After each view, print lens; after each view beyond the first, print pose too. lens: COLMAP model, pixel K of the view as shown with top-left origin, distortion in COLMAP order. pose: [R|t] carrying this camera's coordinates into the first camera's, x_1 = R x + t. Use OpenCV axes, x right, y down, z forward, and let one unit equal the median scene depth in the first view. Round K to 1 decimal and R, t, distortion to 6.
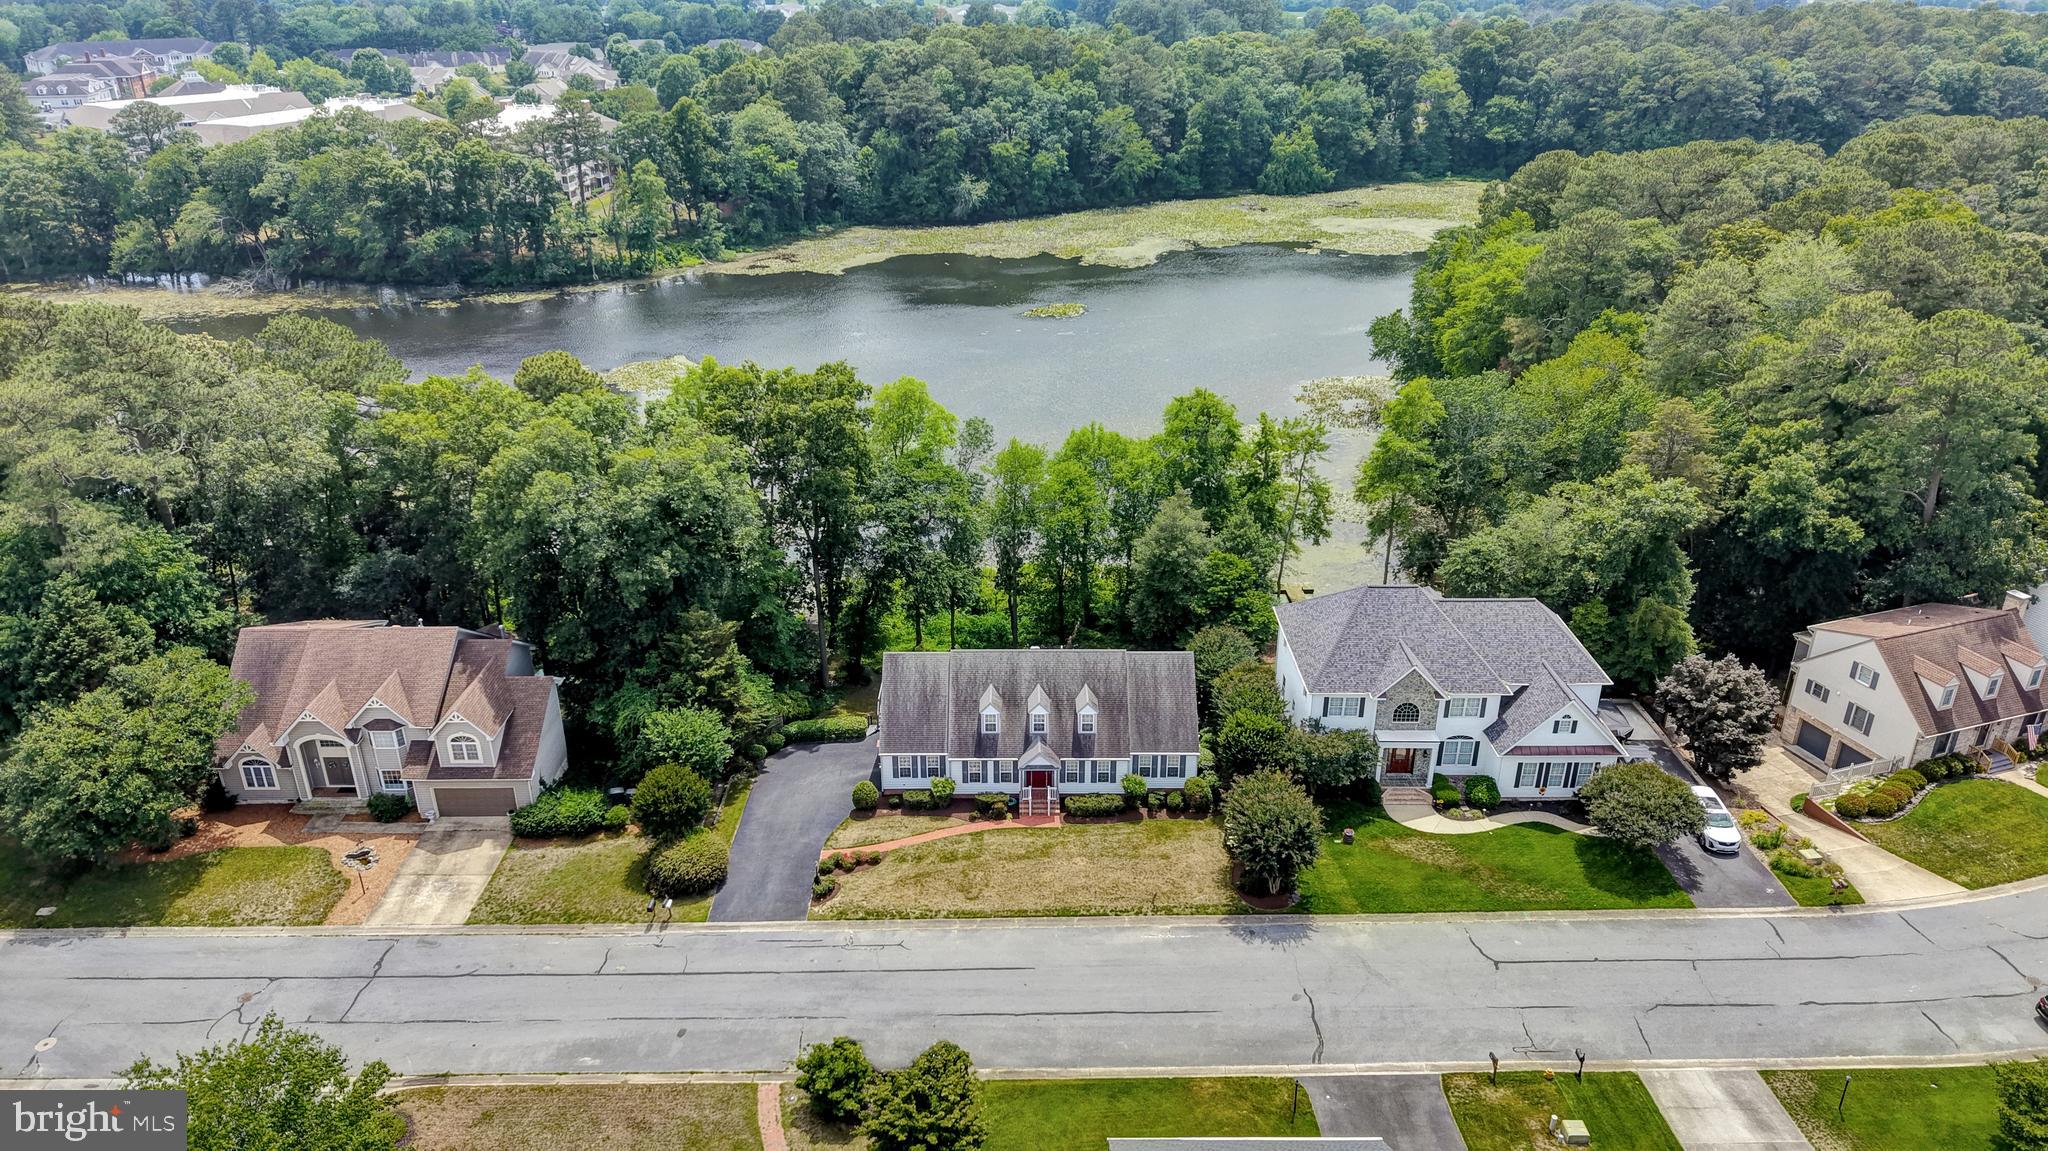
lens RADIAL K [[1374.1, 0, 1024.9], [0, 1374.1, 579.3], [0, 0, 1]] dist [0.044399, -0.056176]
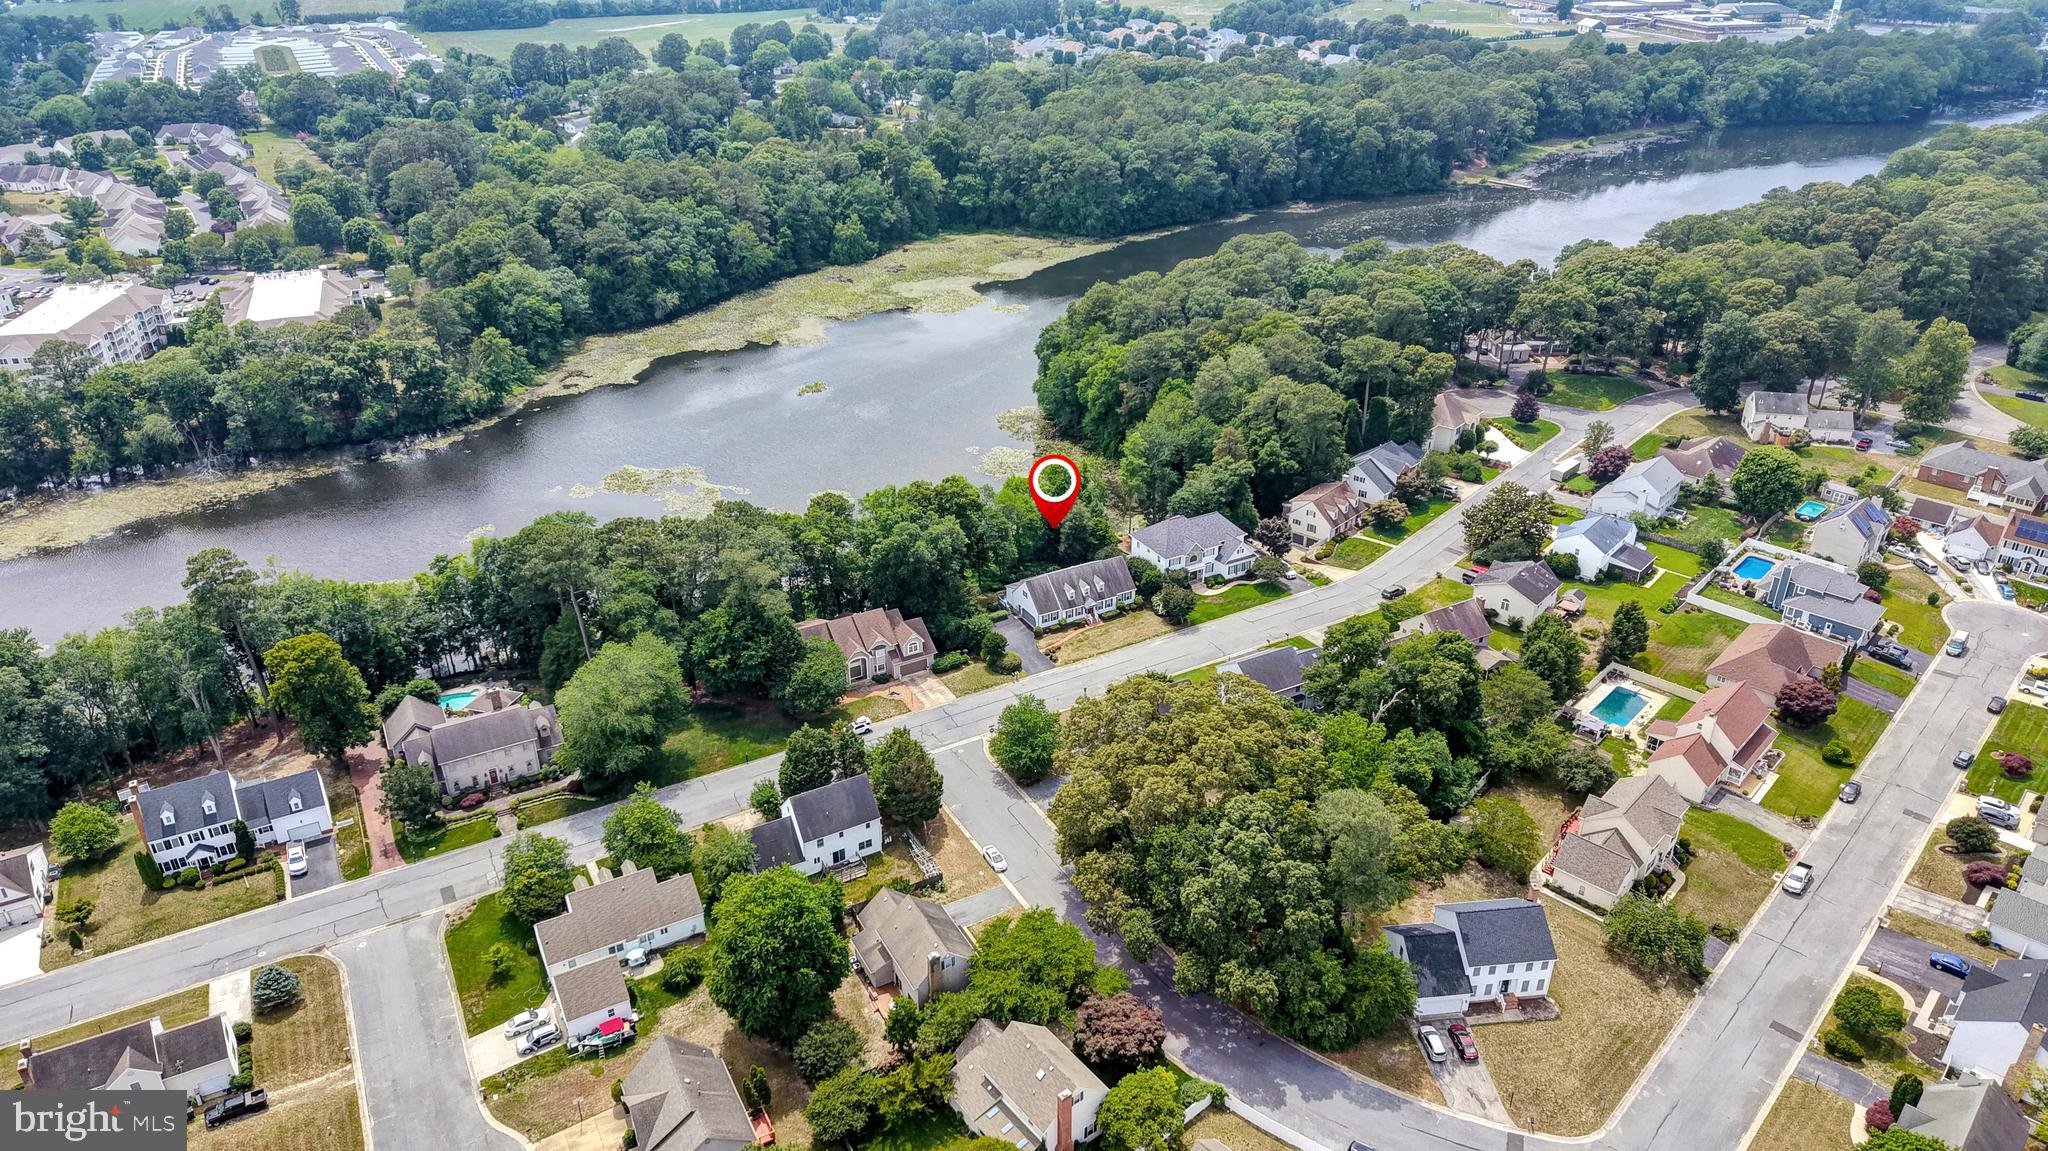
lens RADIAL K [[1374.1, 0, 1022.0], [0, 1374.1, 591.5], [0, 0, 1]] dist [0.044399, -0.056176]
pose [[0.880724, -0.230401, 0.413813, -1.261588], [0.206244, 0.973082, 0.102836, -0.209922], [-0.426367, -0.005224, 0.904535, -1.480446]]
